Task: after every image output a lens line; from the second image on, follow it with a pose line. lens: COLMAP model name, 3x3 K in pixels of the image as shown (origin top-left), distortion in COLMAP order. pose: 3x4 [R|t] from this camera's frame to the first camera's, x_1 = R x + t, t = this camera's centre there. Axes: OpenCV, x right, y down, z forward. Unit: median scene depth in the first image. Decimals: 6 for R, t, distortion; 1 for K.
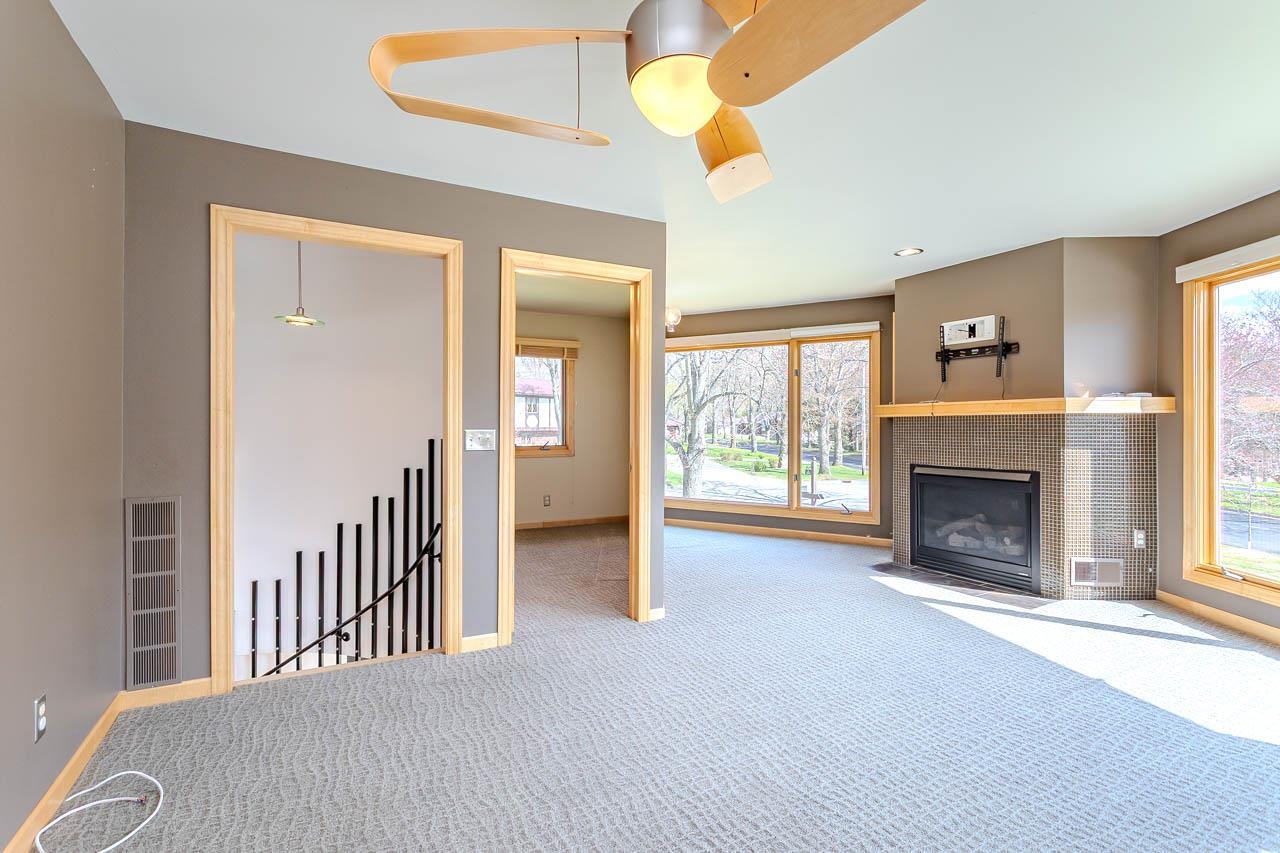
lens RADIAL K [[609.3, 0, 637.3], [0, 609.3, 424.5], [0, 0, 1]] dist [0.002666, 0.000623]
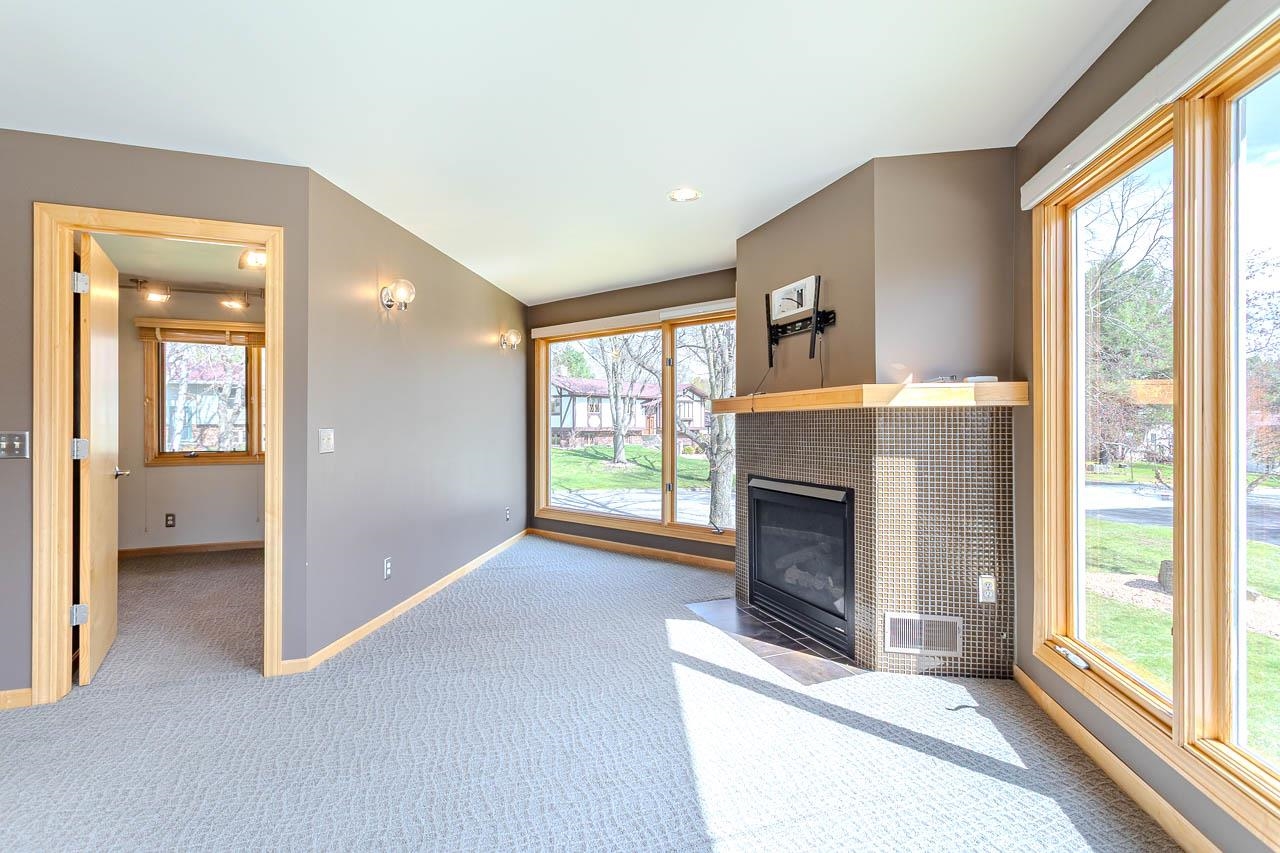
lens RADIAL K [[603.4, 0, 646.1], [0, 603.4, 424.3], [0, 0, 1]] dist [-0.000557, 0.000157]
pose [[0.988383, -0.004255, -0.151922, 0.505395], [0.004317, 0.999991, 0.000078, 0.000291], [0.151921, -0.000733, 0.988392, 0.251190]]
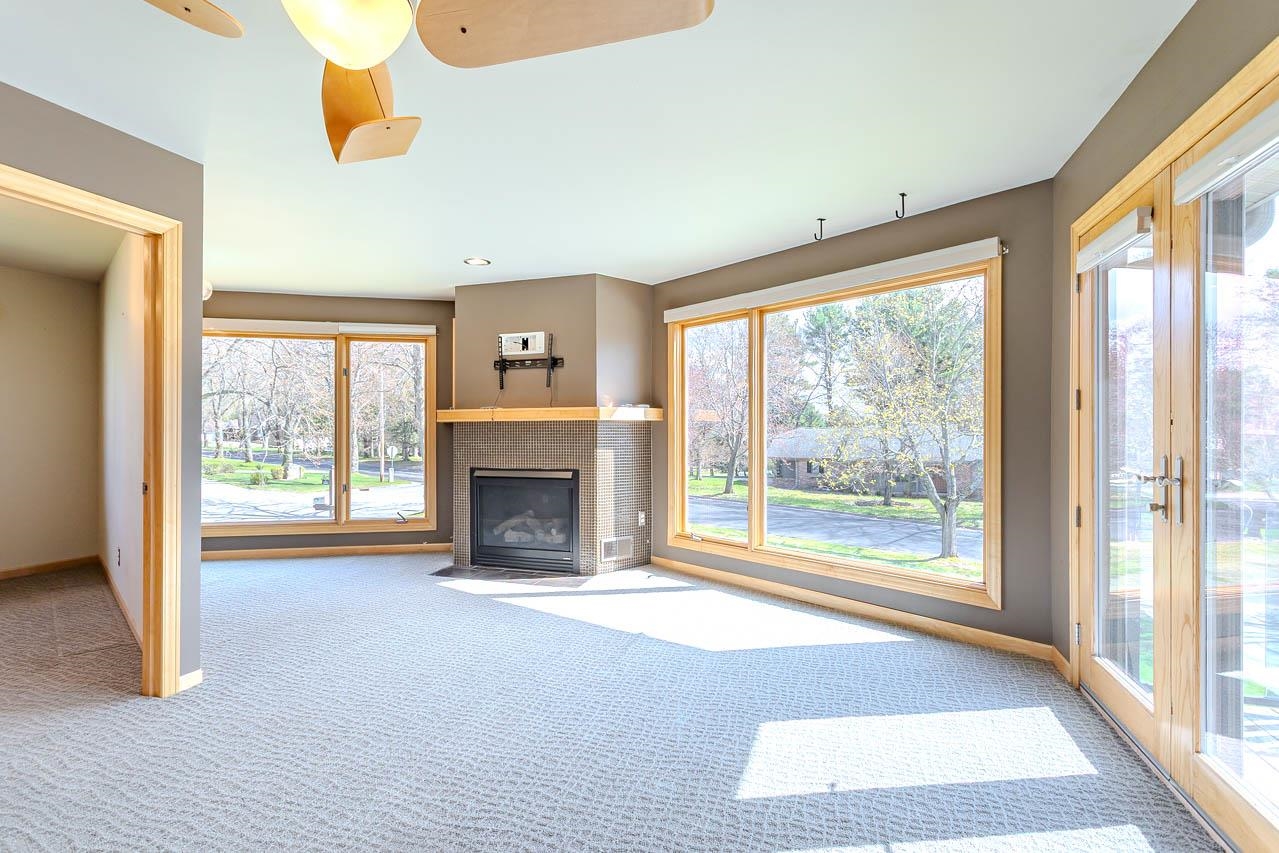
lens RADIAL K [[619.9, 0, 633.4], [0, 619.9, 430.6], [0, 0, 1]] dist [-0.000930, 0.000900]
pose [[0.730007, -0.000785, 0.683439, -0.077107], [-0.000202, 0.999999, 0.001364, 0.000817], [-0.683439, -0.001134, 0.730006, 0.054666]]
